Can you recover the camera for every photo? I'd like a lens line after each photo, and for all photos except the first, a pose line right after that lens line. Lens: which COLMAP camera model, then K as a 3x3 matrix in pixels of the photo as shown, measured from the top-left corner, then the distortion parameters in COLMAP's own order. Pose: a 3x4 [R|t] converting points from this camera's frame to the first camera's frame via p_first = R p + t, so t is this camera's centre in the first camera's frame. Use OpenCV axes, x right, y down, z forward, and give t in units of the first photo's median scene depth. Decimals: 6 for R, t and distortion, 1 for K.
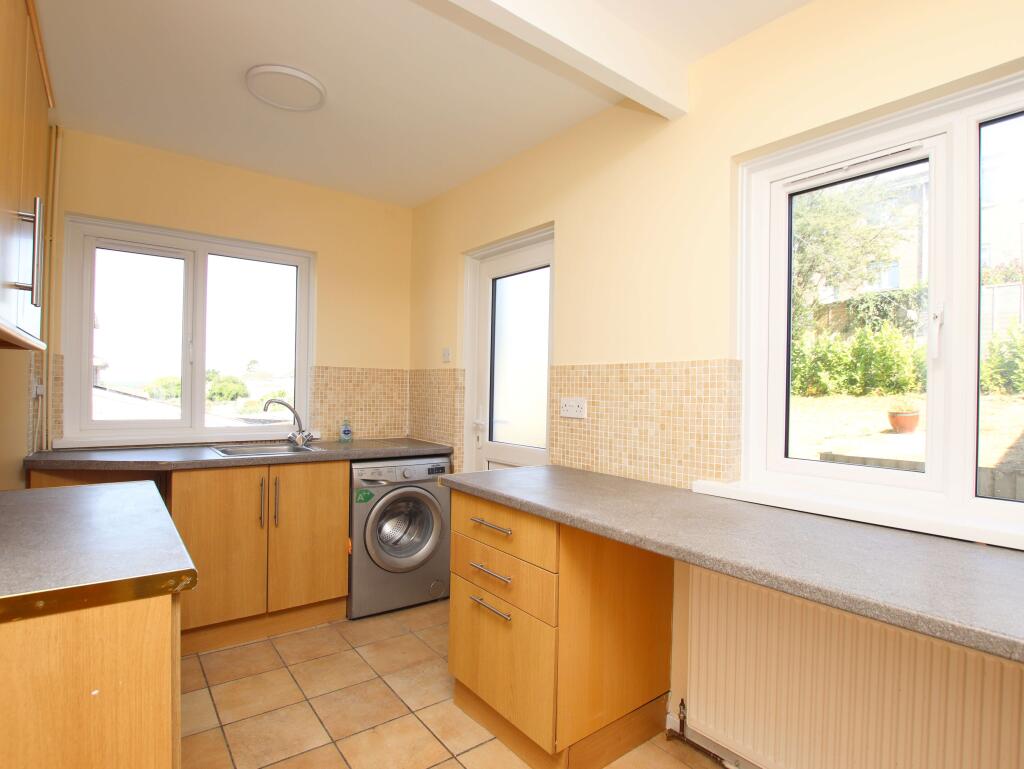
lens RADIAL K [[534.5, 0, 511.9], [0, 534.5, 386.1], [0, 0, 1]] dist [-0.025209, -0.000301]
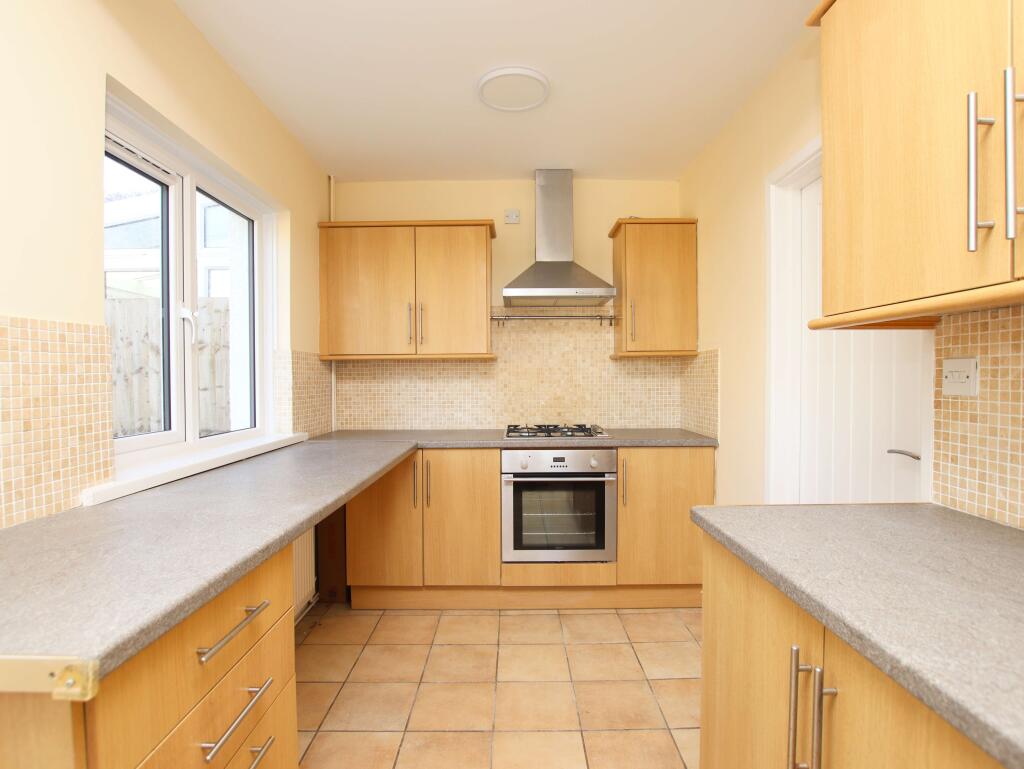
lens RADIAL K [[534.5, 0, 512.9], [0, 534.5, 385.0], [0, 0, 1]] dist [-0.025209, -0.000301]
pose [[-0.793171, -0.022964, 0.608566, -0.536522], [-0.011284, 0.999671, 0.023016, 0.010666], [-0.608894, 0.011388, -0.793170, 1.194142]]
